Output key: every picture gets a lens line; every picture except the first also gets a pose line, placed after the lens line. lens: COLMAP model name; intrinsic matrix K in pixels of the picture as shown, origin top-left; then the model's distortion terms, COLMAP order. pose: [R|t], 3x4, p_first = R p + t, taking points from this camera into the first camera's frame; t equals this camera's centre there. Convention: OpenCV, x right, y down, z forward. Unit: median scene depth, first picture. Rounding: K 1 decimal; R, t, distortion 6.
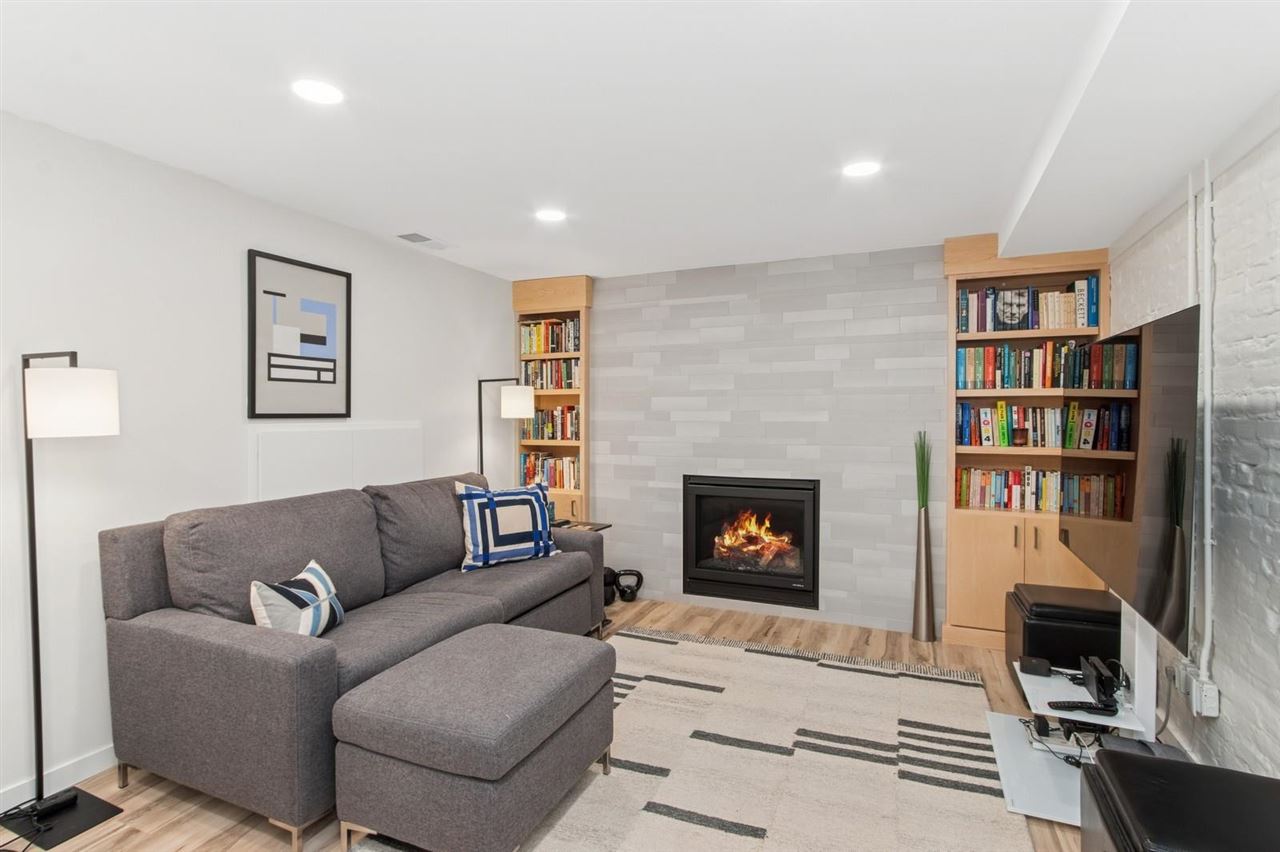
lens RADIAL K [[647.4, 0, 639.4], [0, 647.4, 420.4], [0, 0, 1]] dist [-0.004311, 0.000249]
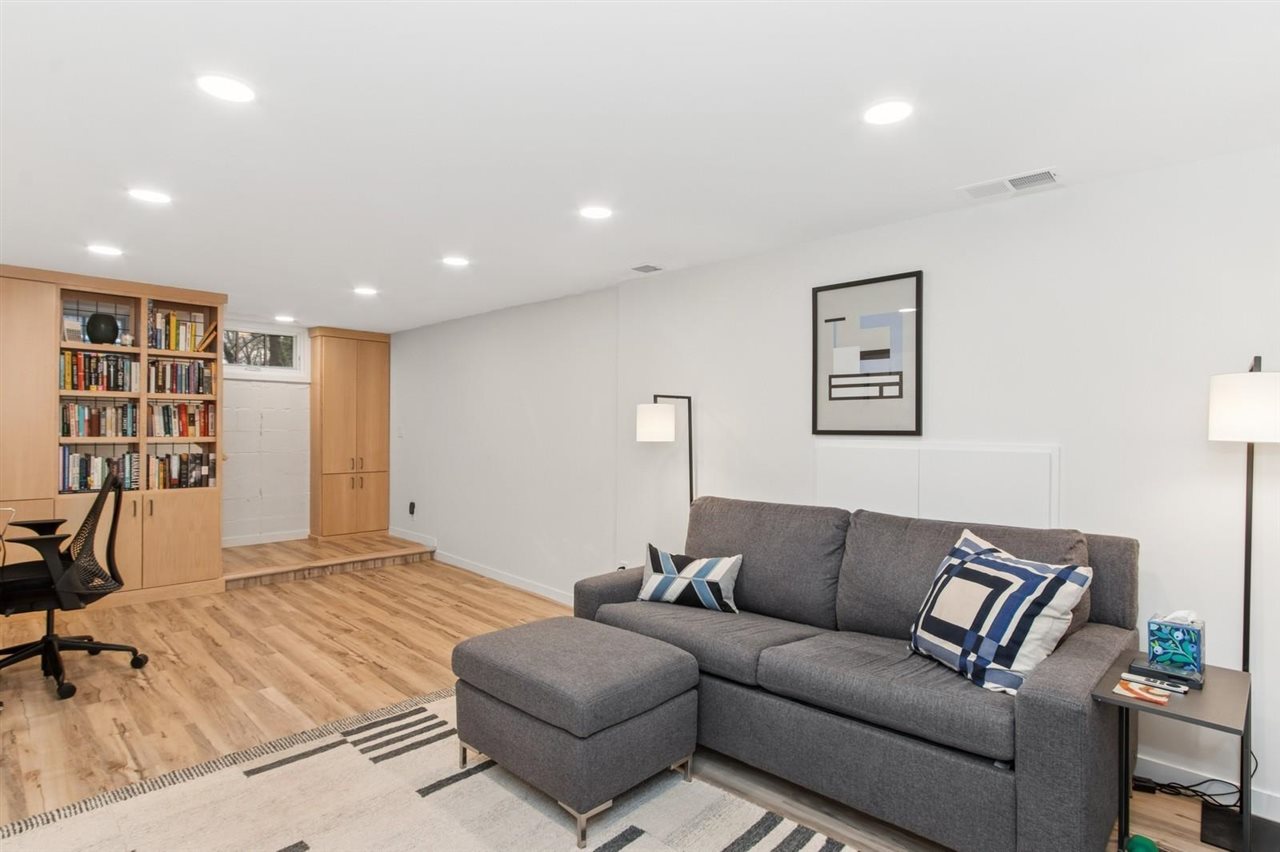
lens RADIAL K [[647.4, 0, 633.6], [0, 647.4, 428.5], [0, 0, 1]] dist [-0.004311, 0.000249]
pose [[-0.349148, -0.004574, -0.937056, 0.472651], [-0.017780, 0.999840, 0.001744, -0.007688], [0.936899, 0.017270, -0.349173, 0.881255]]
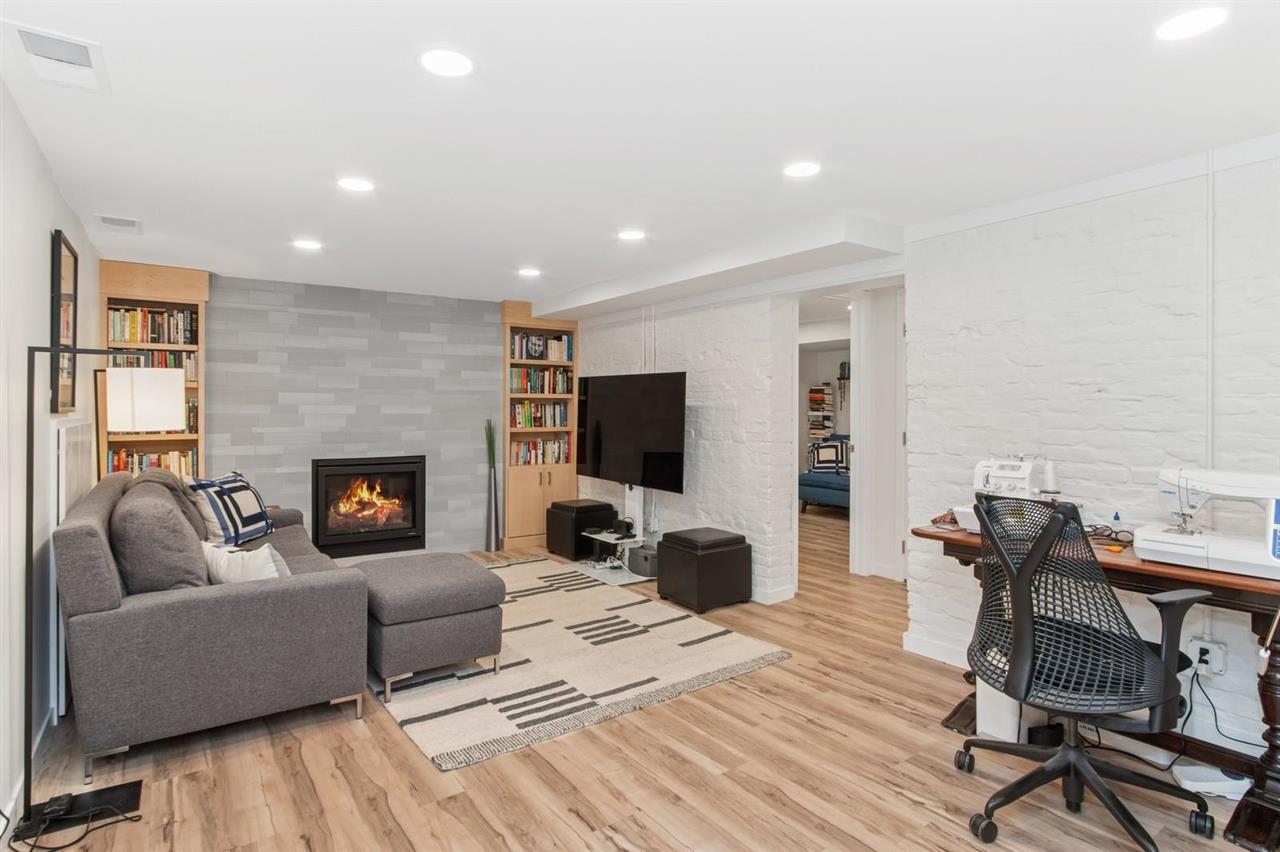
lens RADIAL K [[680.4, 0, 643.6], [0, 680.4, 415.4], [0, 0, 1]] dist [-0.002209, -0.000011]
pose [[0.517427, -0.008032, 0.855690, -0.801330], [0.003881, 0.999968, 0.007040, -0.002517], [-0.855719, -0.000322, 0.517441, -0.177546]]
